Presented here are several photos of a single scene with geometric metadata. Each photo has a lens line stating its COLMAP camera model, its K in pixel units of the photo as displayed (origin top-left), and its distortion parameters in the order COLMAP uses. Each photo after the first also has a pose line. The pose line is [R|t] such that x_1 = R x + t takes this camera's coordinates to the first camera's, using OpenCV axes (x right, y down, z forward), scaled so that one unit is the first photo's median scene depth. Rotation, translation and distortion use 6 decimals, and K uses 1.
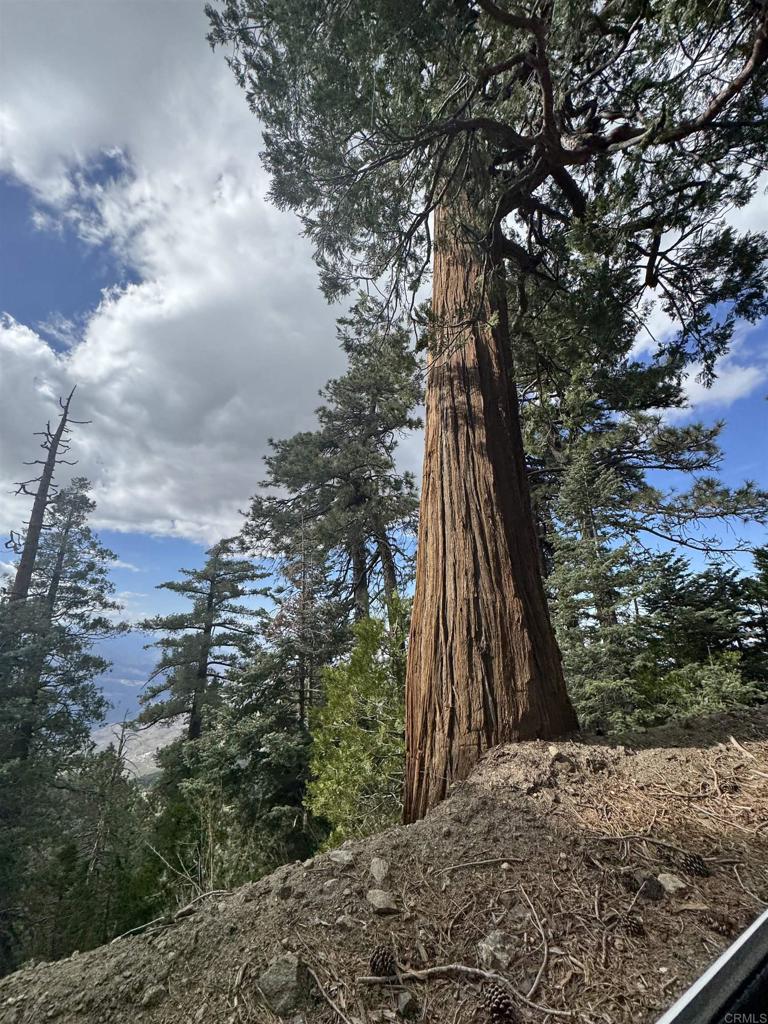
lens RADIAL K [[408.0, 0, 381.3], [0, 408.0, 514.1], [0, 0, 1]] dist [0.001326, 0.000661]
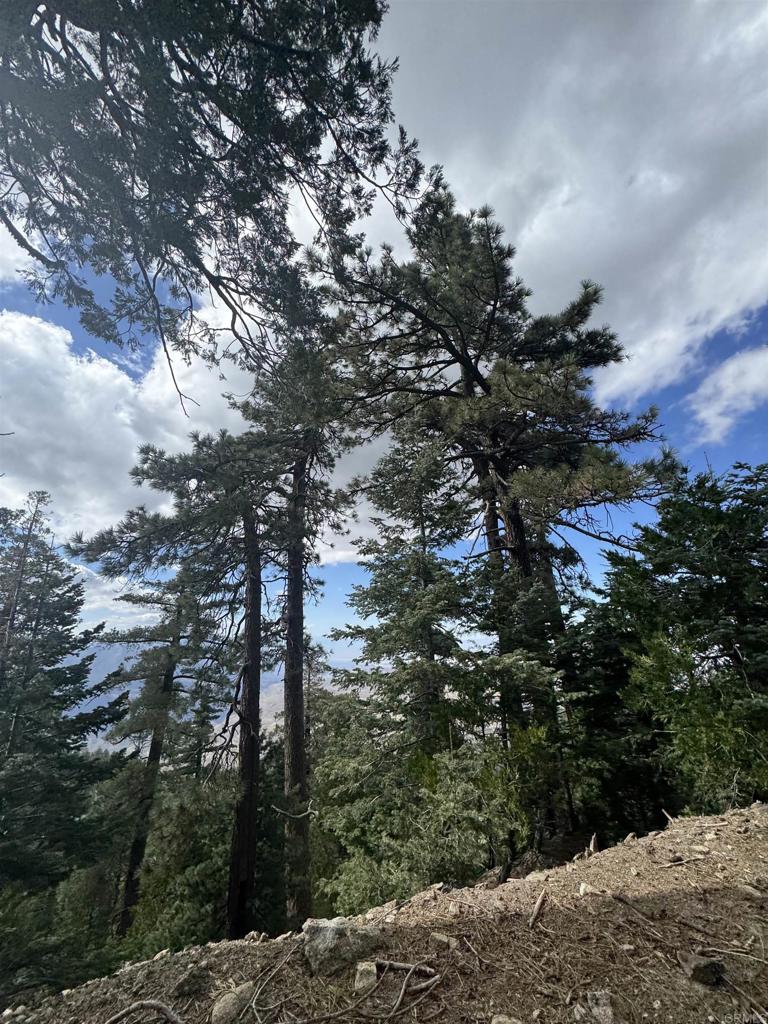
lens RADIAL K [[408.0, 0, 383.9], [0, 408.0, 519.3], [0, 0, 1]] dist [0.001326, 0.000661]
pose [[0.991028, -0.032721, -0.129589, 0.235570], [0.032642, 0.999463, -0.002731, 0.009940], [0.129609, -0.001524, 0.991564, 0.121682]]
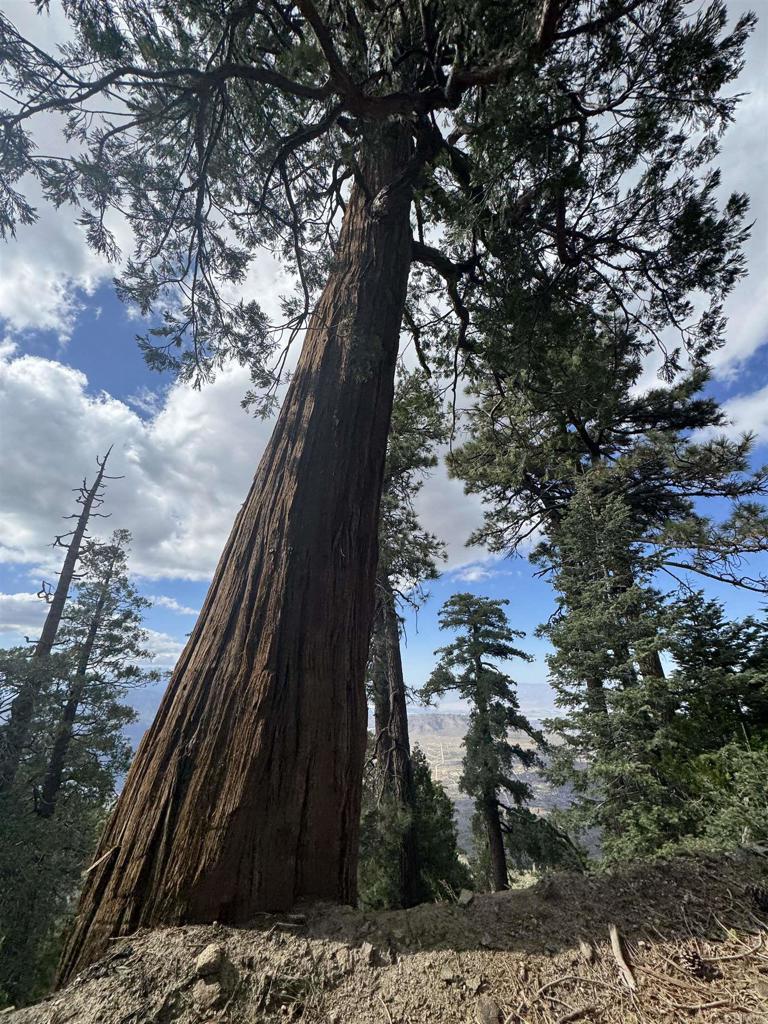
lens RADIAL K [[408.0, 0, 382.5], [0, 408.0, 516.7], [0, 0, 1]] dist [0.001326, 0.000661]
pose [[0.990784, -0.036608, -0.130413, 0.078249], [0.023147, 0.994383, -0.103276, 0.002850], [0.133461, 0.099306, 0.986066, 0.041449]]
